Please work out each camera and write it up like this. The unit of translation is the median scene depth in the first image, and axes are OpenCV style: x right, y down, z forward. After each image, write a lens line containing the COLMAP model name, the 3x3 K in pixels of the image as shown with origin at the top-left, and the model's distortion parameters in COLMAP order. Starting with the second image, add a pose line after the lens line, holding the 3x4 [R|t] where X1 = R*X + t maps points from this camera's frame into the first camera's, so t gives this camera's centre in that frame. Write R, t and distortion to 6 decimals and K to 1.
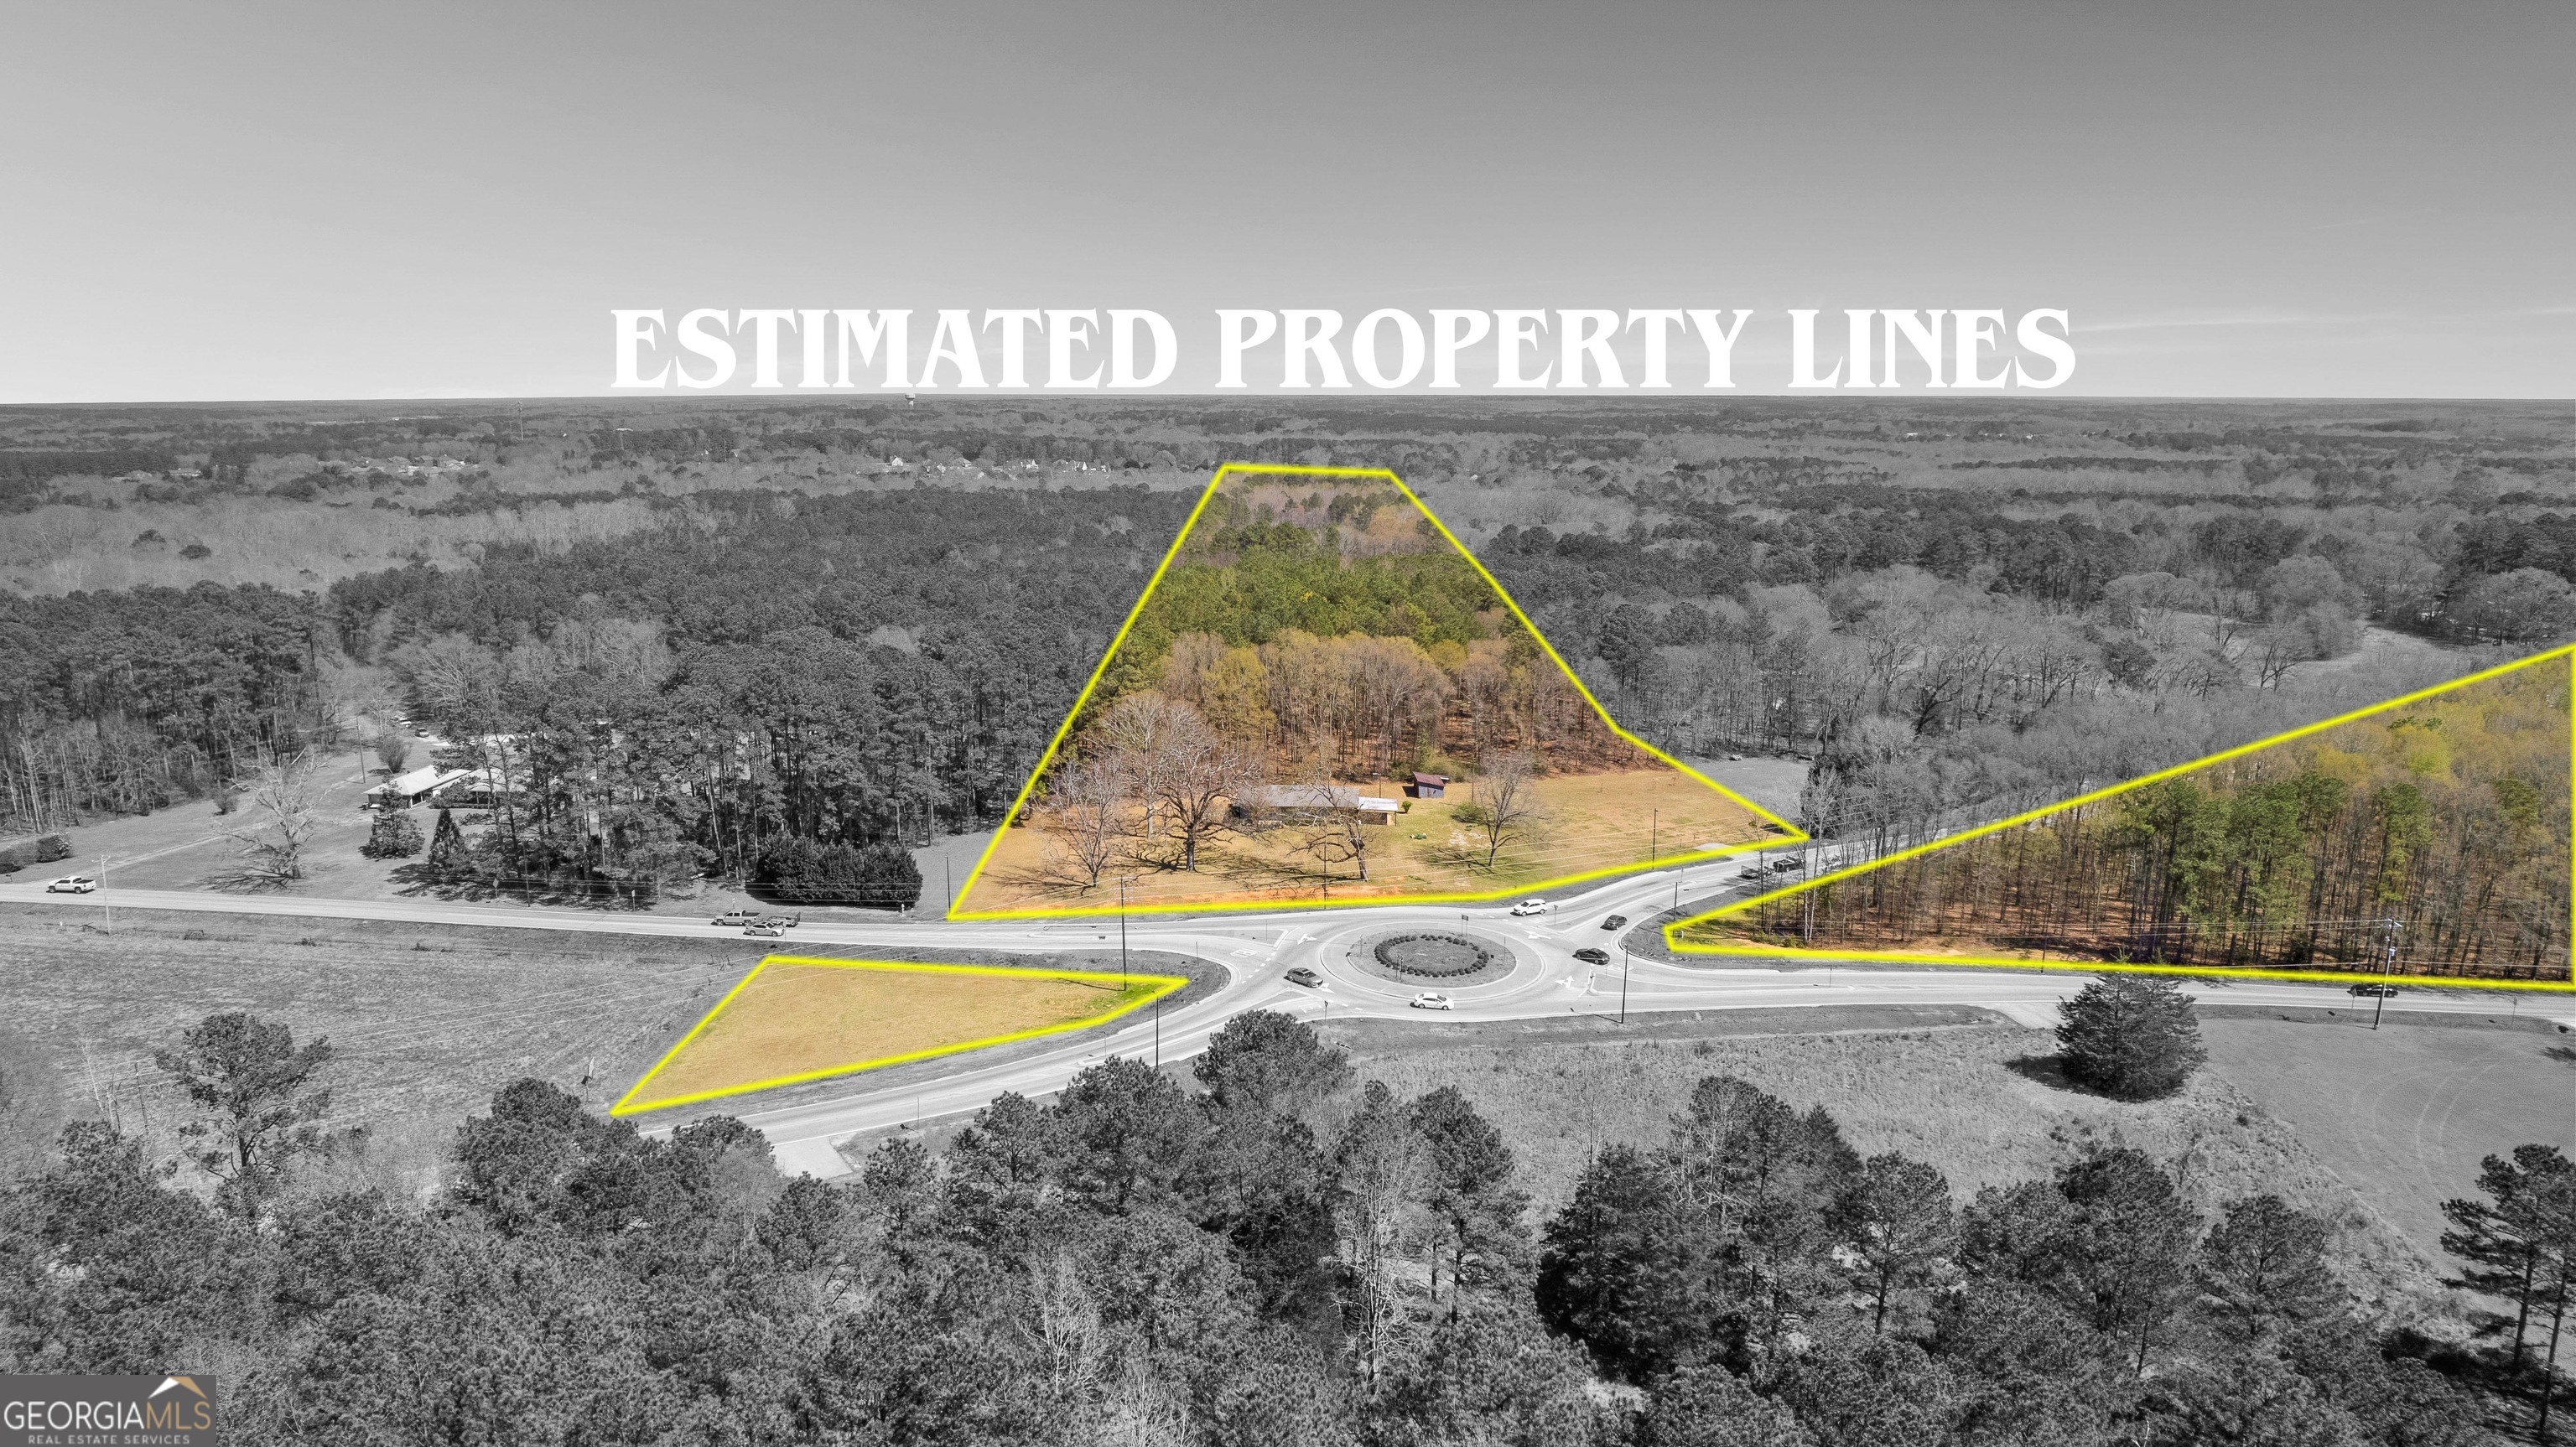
lens RADIAL K [[1682.4, 0, 1288.0], [0, 1682.4, 723.5], [0, 0, 1]] dist [-0.077758, 0.068827]
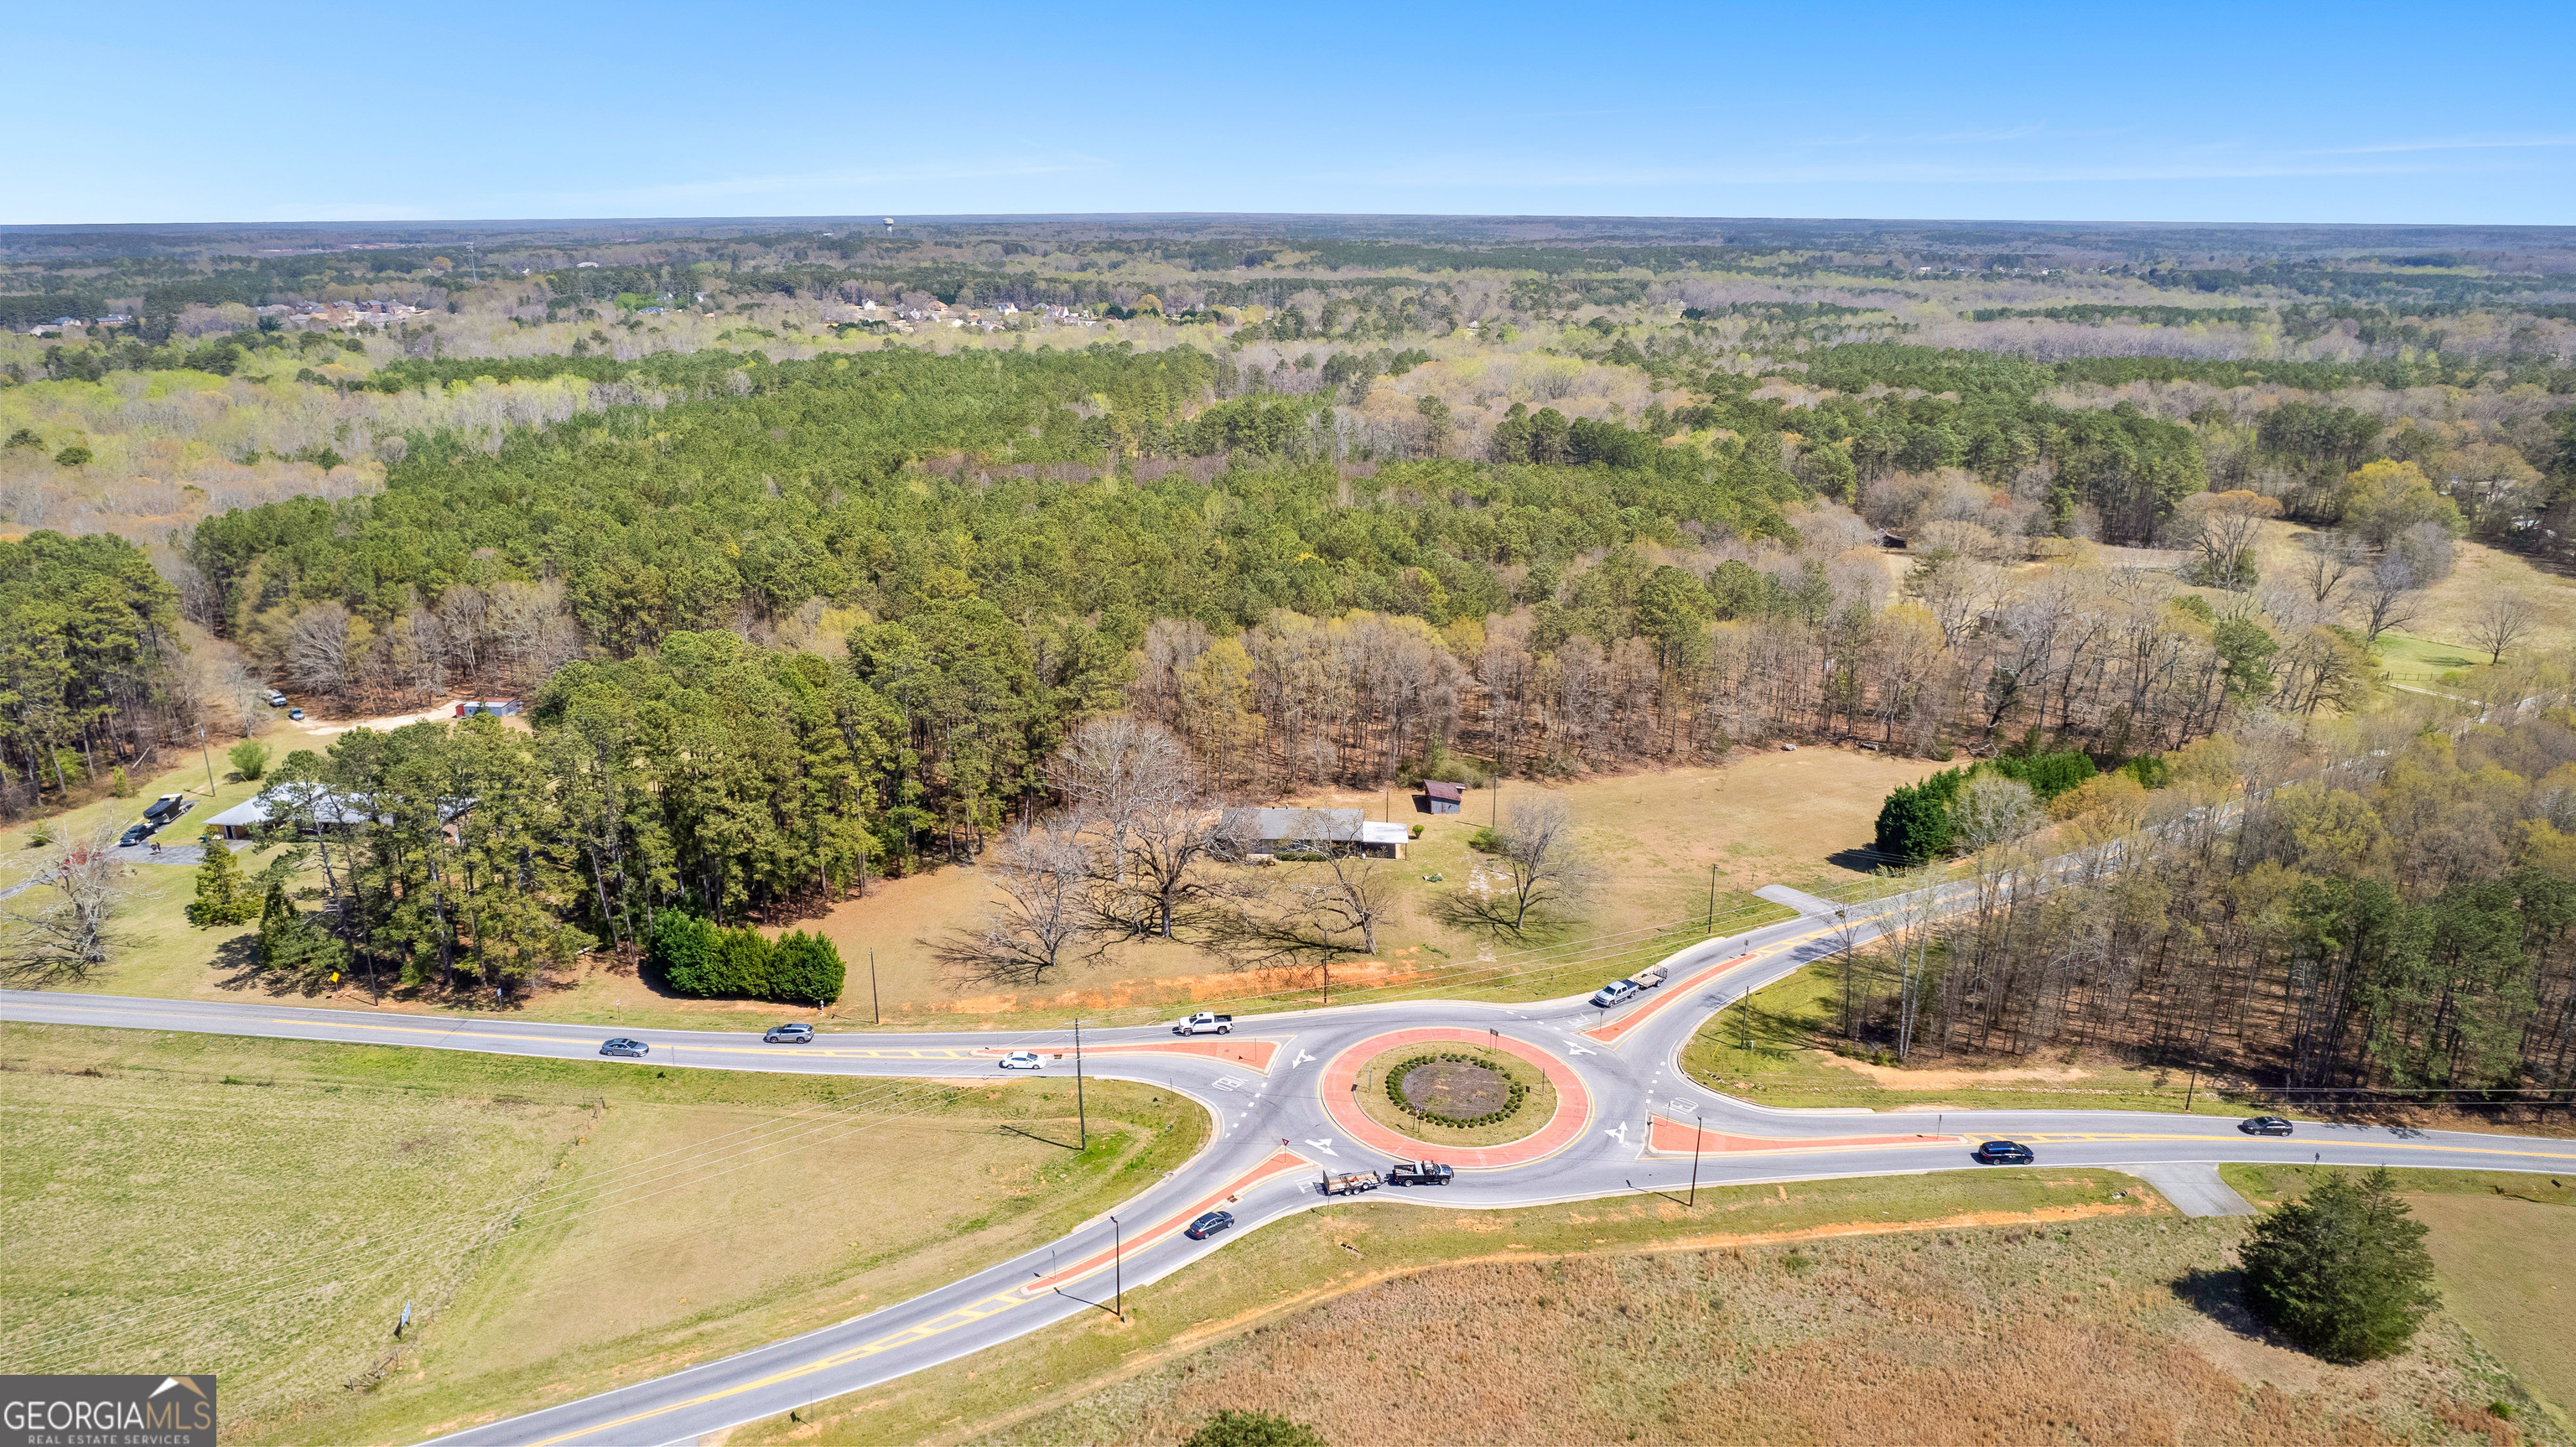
lens RADIAL K [[1675.0, 0, 1291.6], [0, 1675.0, 717.8], [0, 0, 1]] dist [-0.083770, 0.081378]
pose [[0.999972, -0.001966, 0.007159, -0.000243], [0.001216, 0.994649, 0.103300, -0.070234], [-0.007324, -0.103289, 0.994624, 0.109523]]
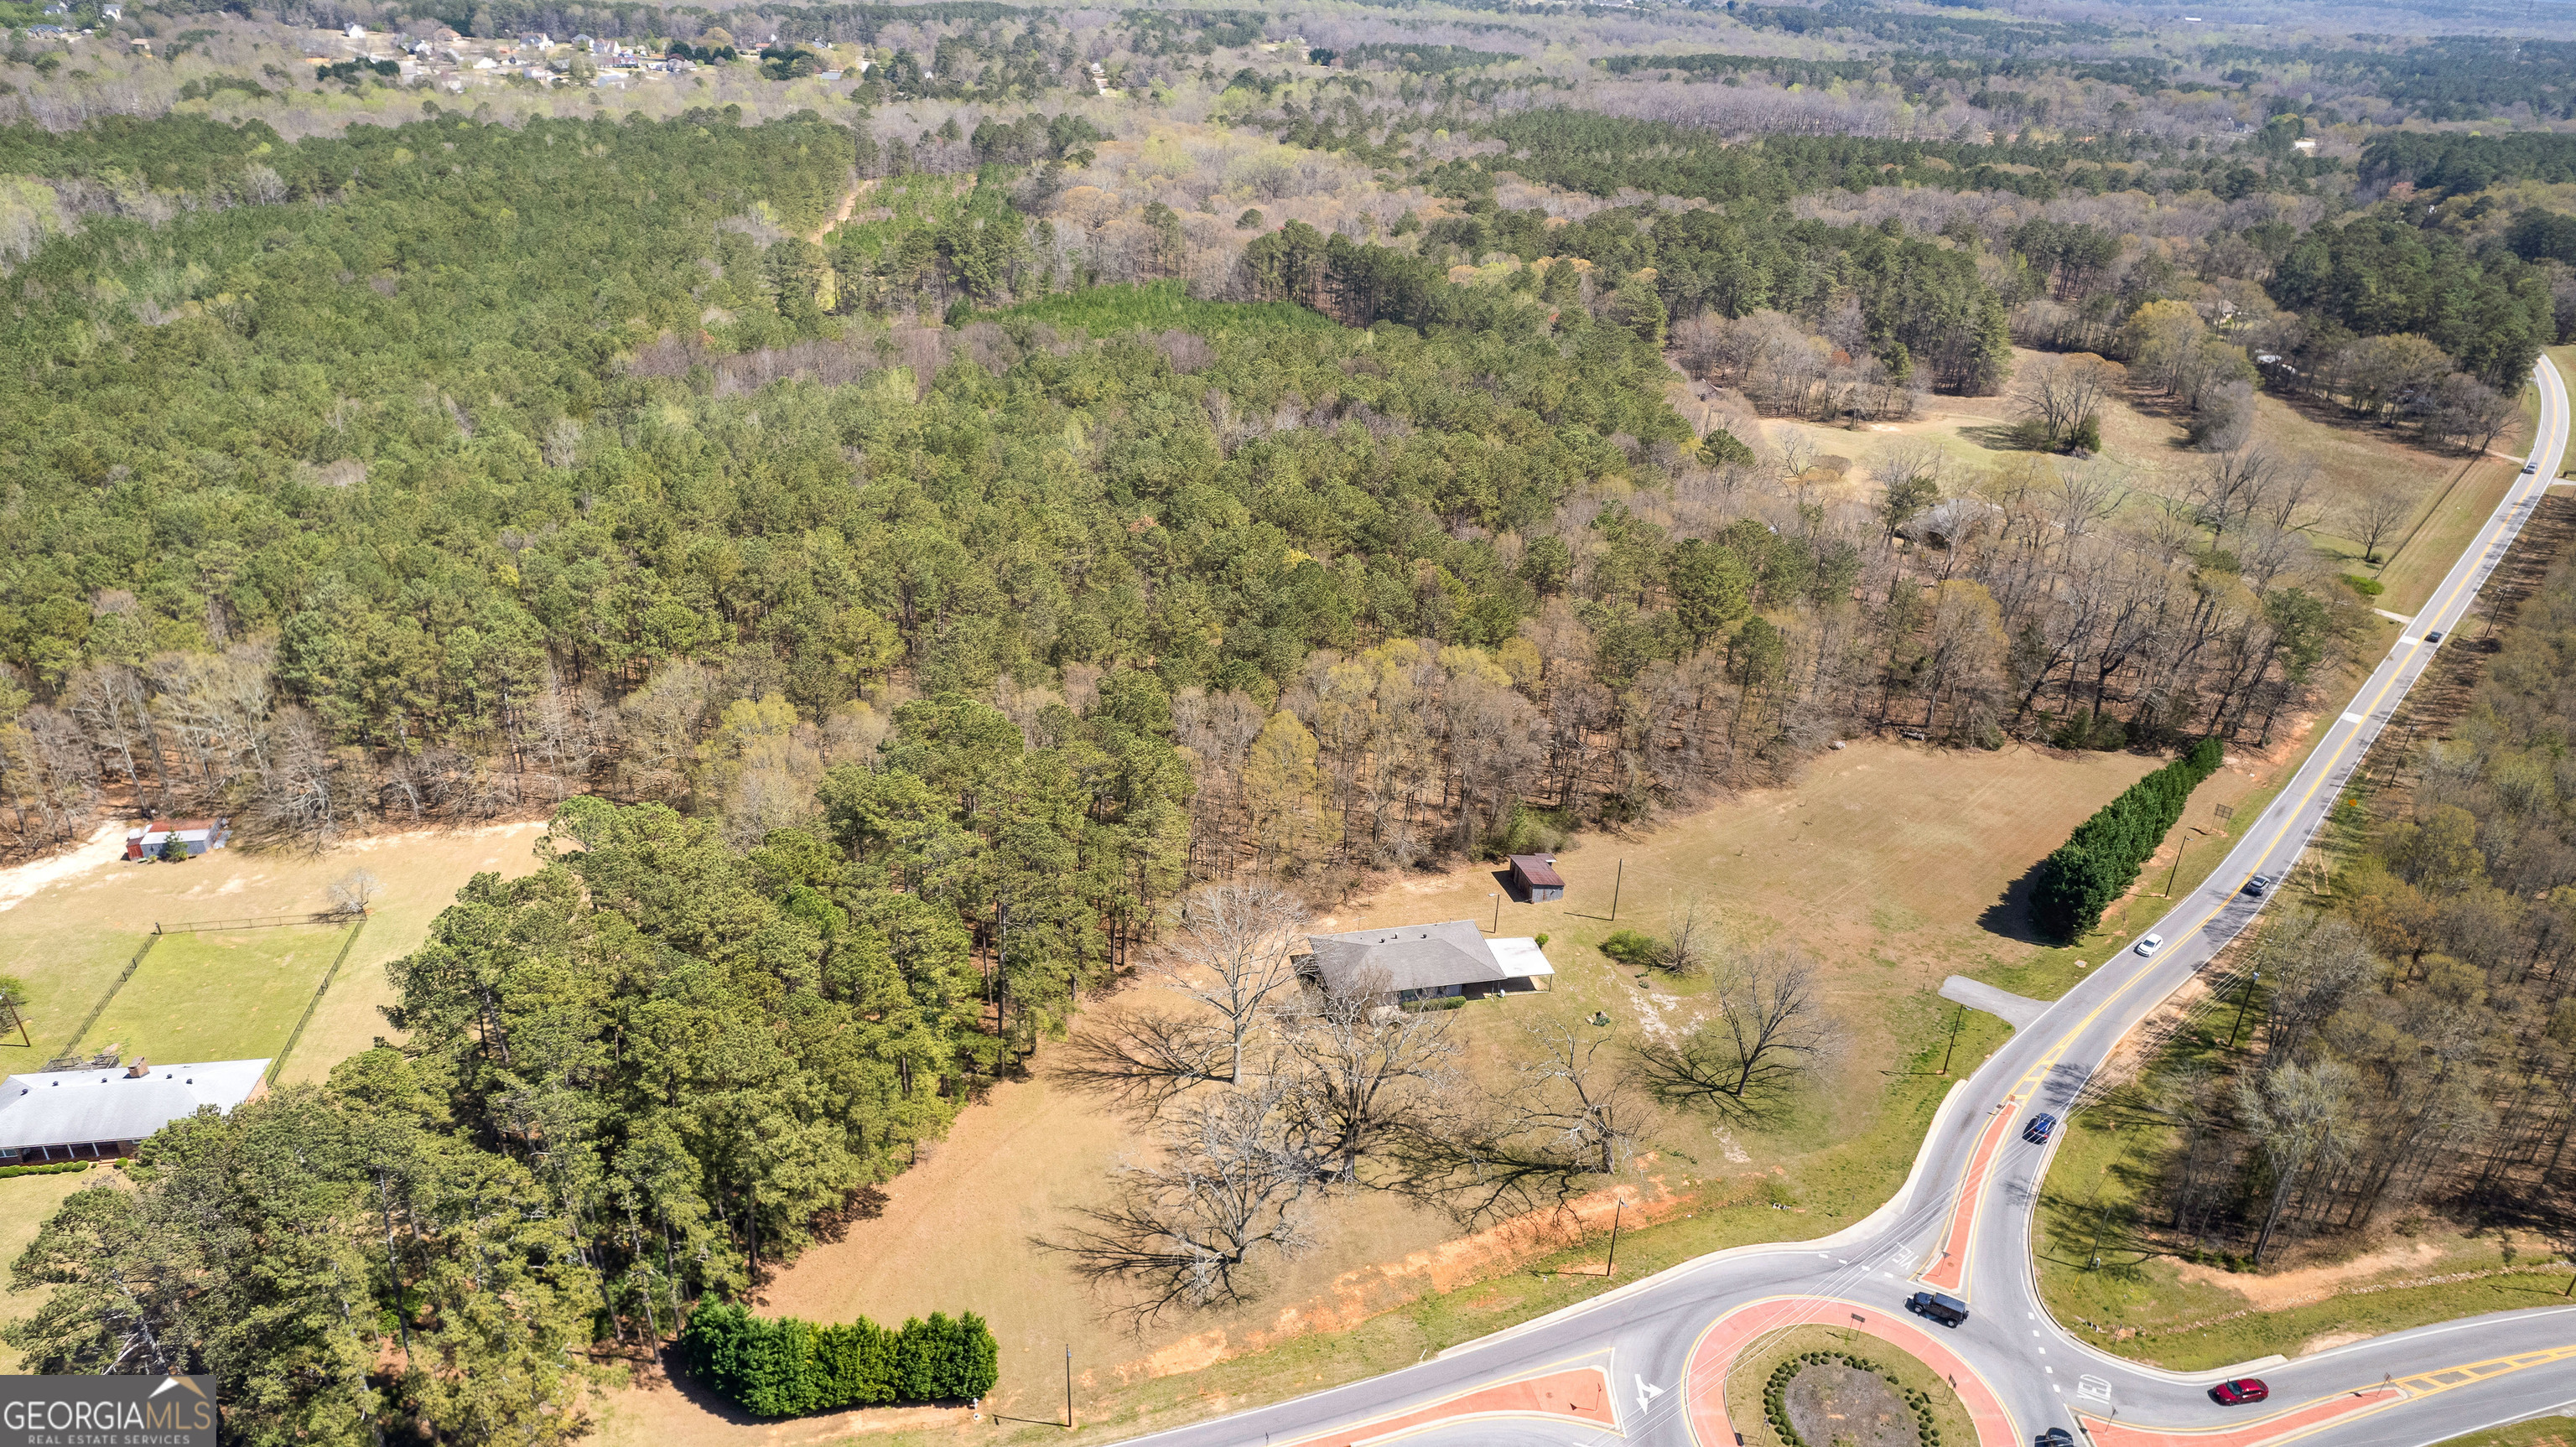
lens RADIAL K [[1682.4, 0, 1288.0], [0, 1682.4, 723.5], [0, 0, 1]] dist [-0.077758, 0.068827]
pose [[0.961507, -0.087239, 0.260563, -0.151824], [0.013725, 0.962326, 0.271552, -0.169137], [-0.274436, -0.257523, 0.926481, 0.282989]]
